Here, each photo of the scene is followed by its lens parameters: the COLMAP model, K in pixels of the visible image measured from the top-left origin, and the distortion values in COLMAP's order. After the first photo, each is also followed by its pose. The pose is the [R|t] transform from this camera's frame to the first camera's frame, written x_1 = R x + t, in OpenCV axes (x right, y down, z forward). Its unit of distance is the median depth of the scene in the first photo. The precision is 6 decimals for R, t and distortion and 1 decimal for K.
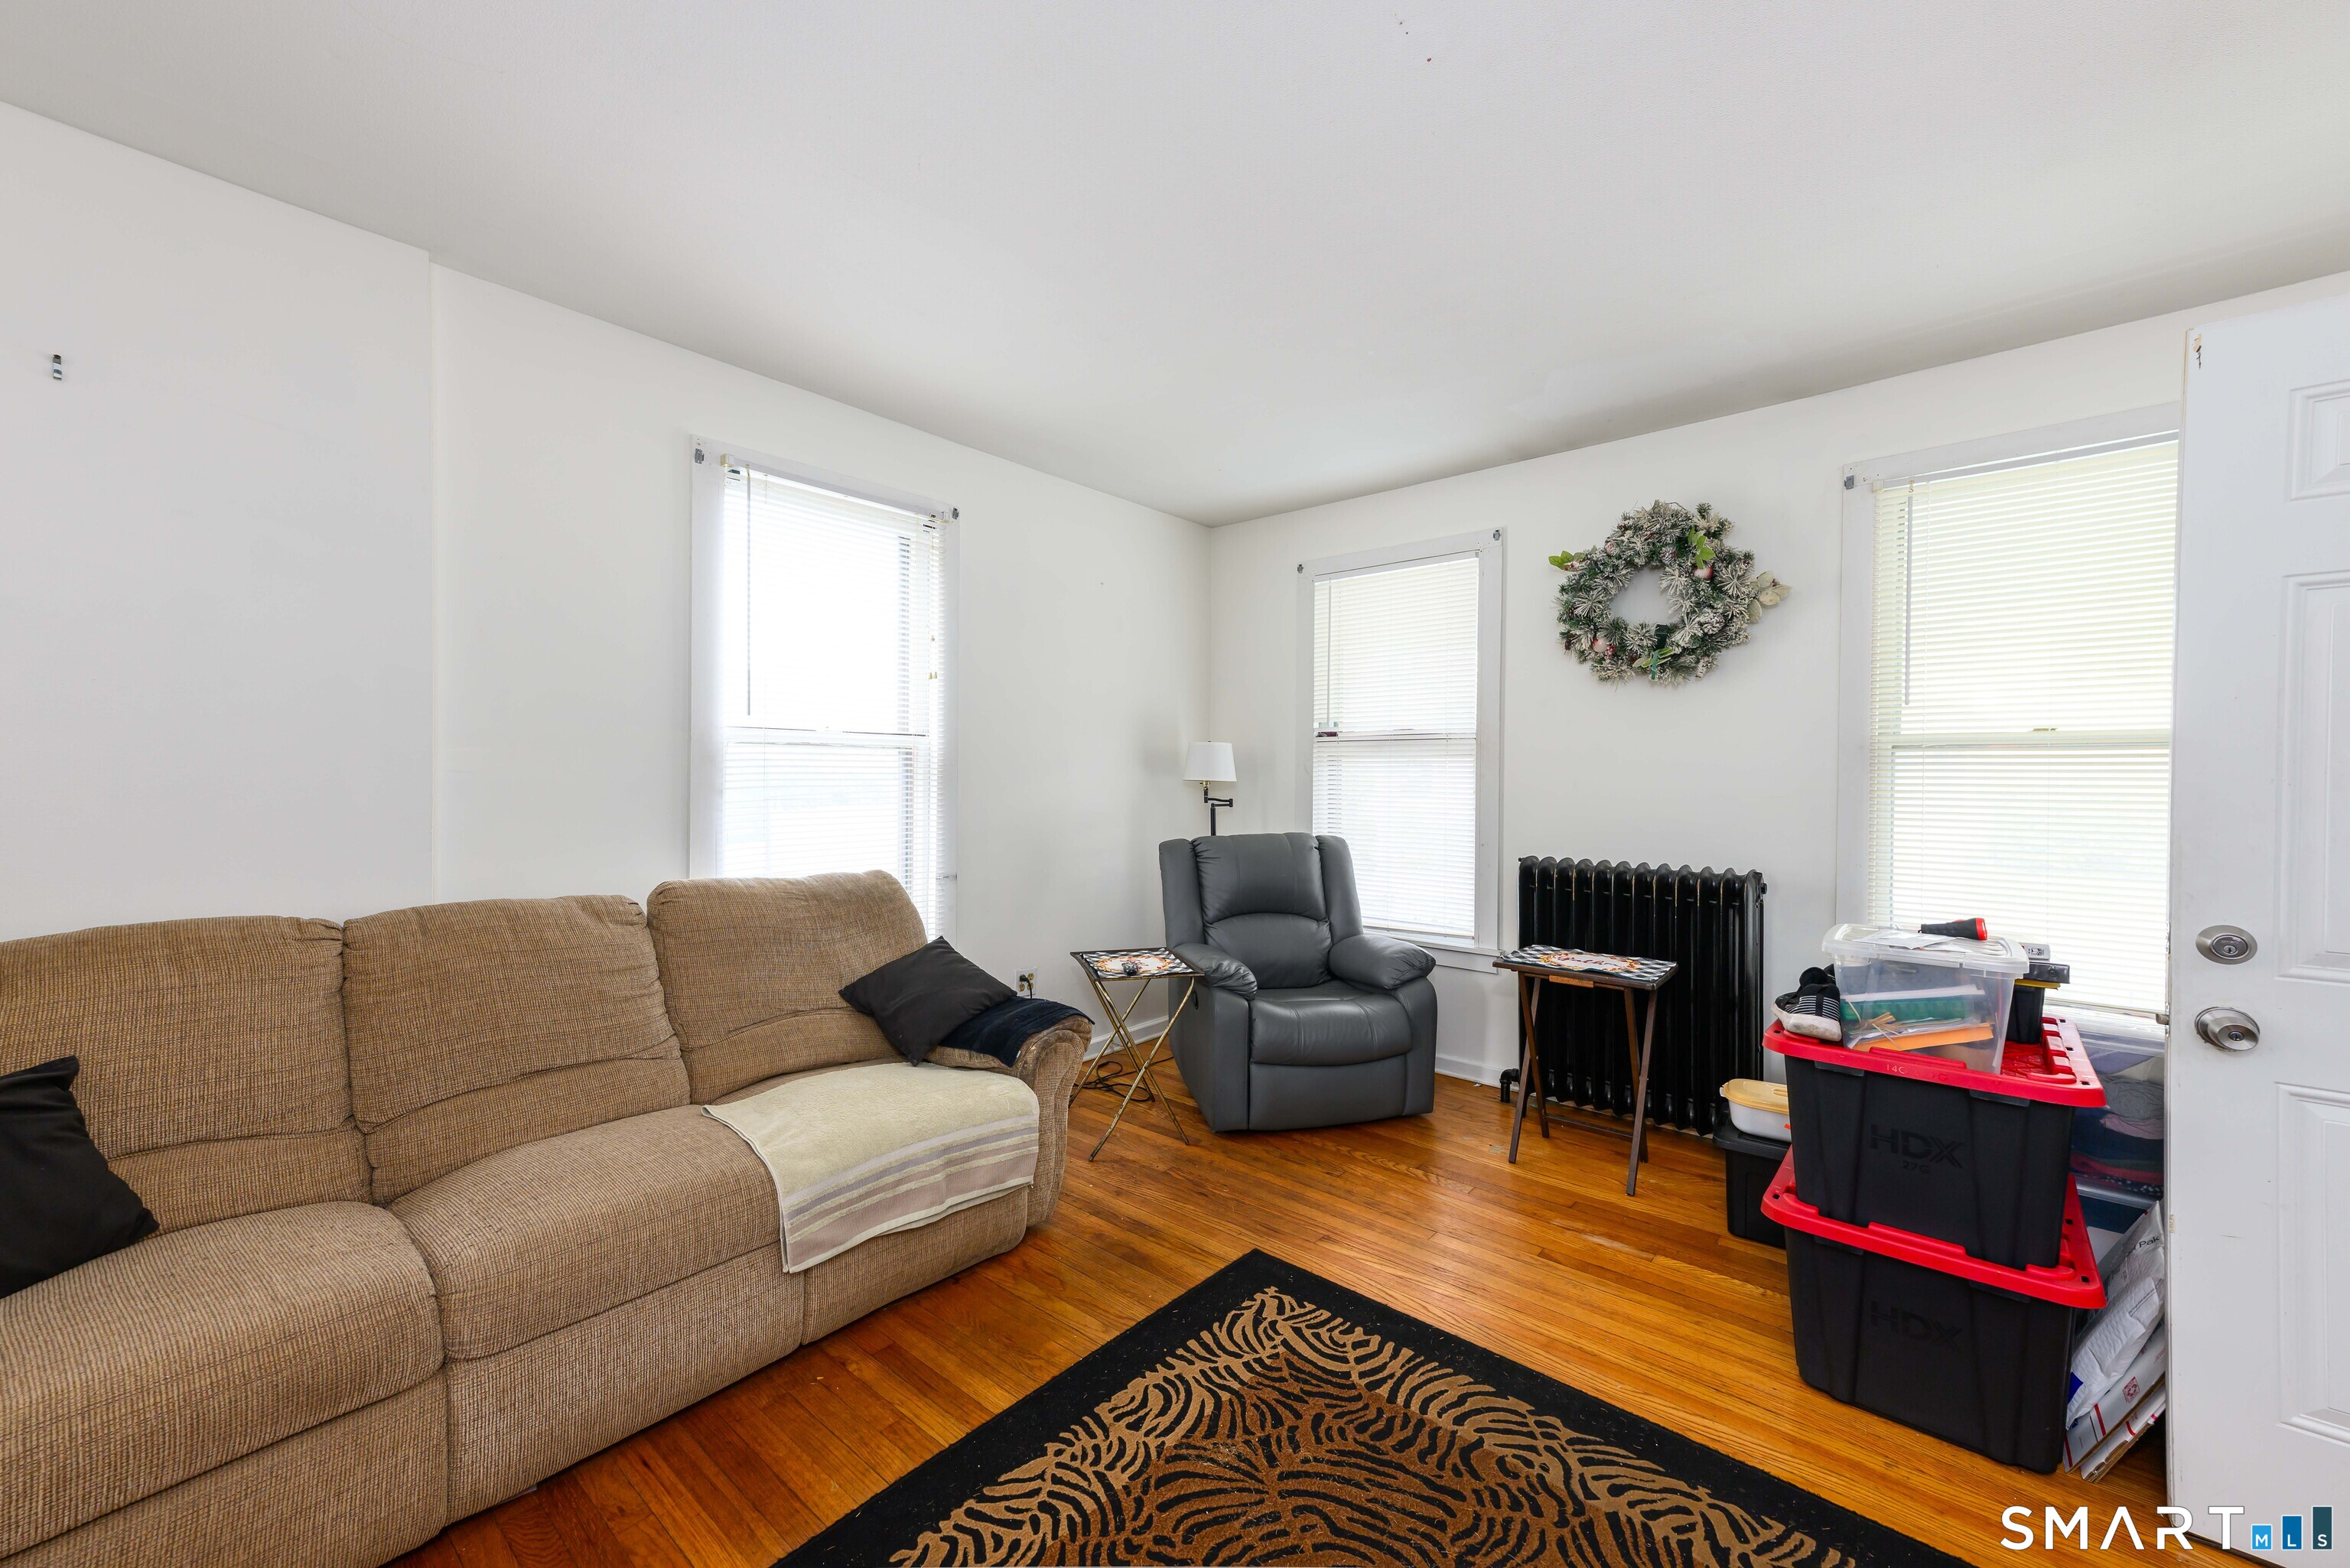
lens RADIAL K [[908.8, 0, 1174.3], [0, 908.8, 783.6], [0, 0, 1]] dist [0.023135, -0.000391]
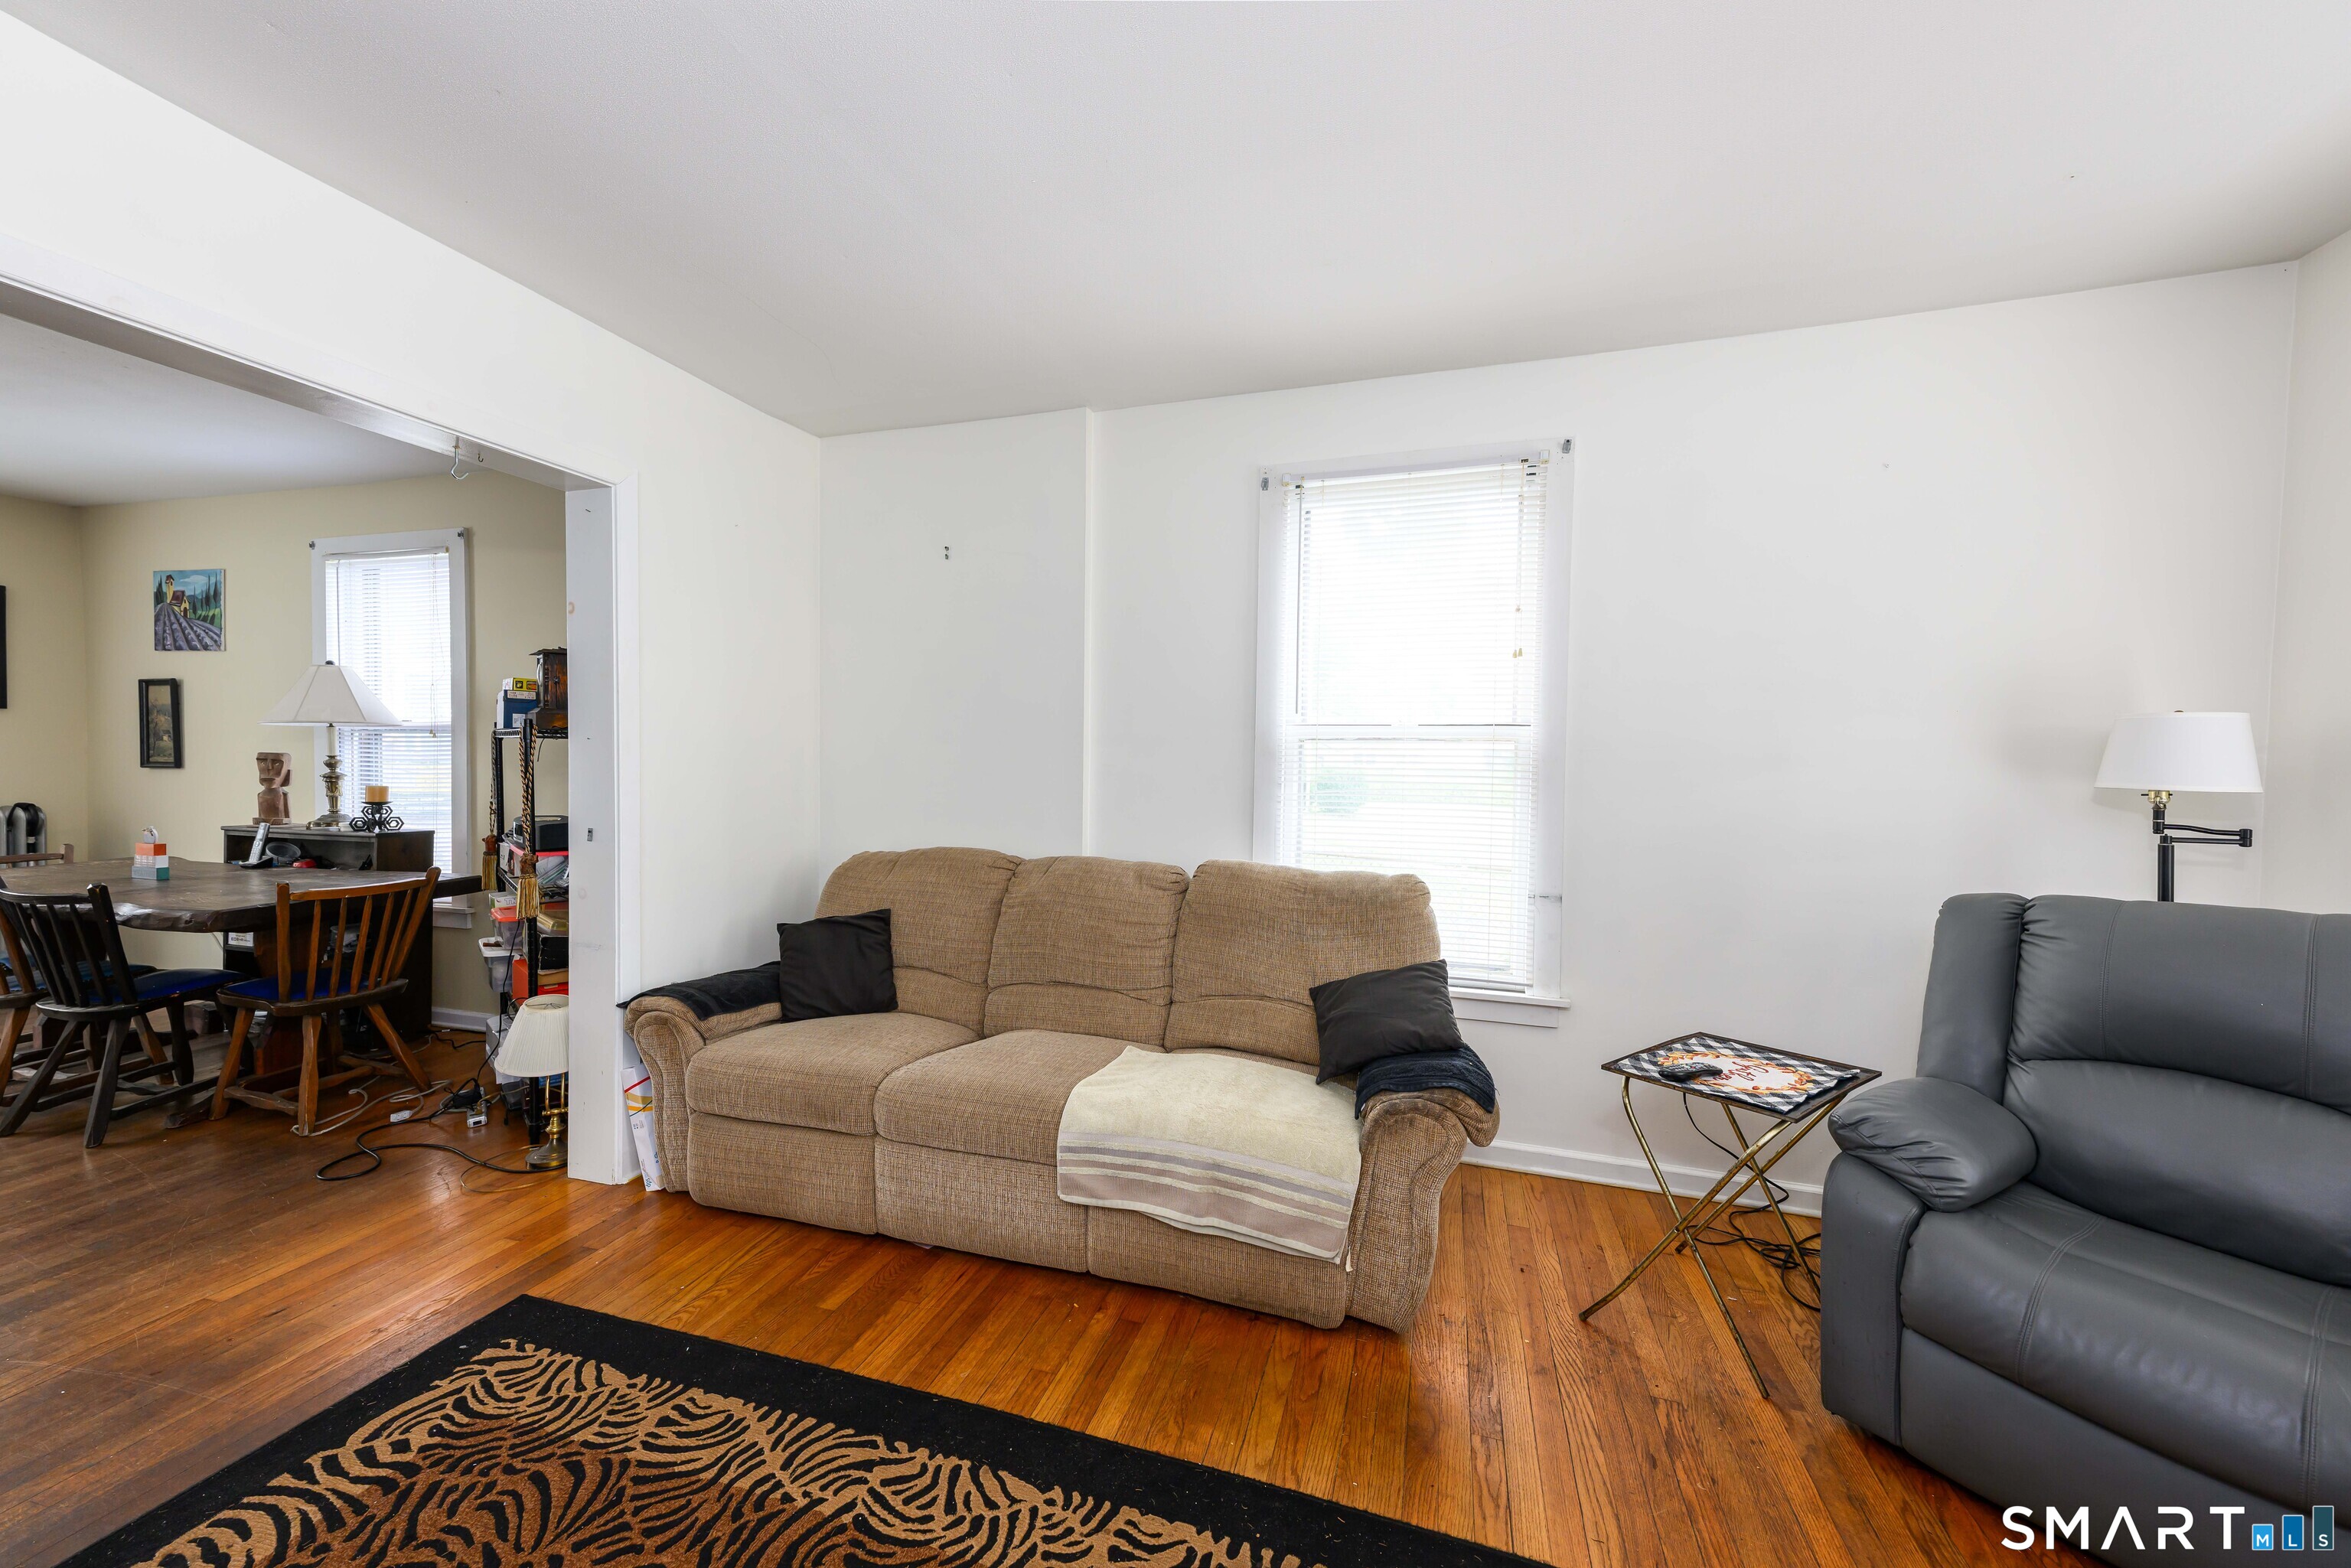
lens RADIAL K [[909.3, 0, 1160.8], [0, 909.3, 791.0], [0, 0, 1]] dist [0.023135, -0.000391]
pose [[0.390858, 0.026615, -0.920066, 0.597506], [-0.019860, 0.999593, 0.020479, -0.004612], [0.920237, 0.010268, 0.391227, 0.585916]]
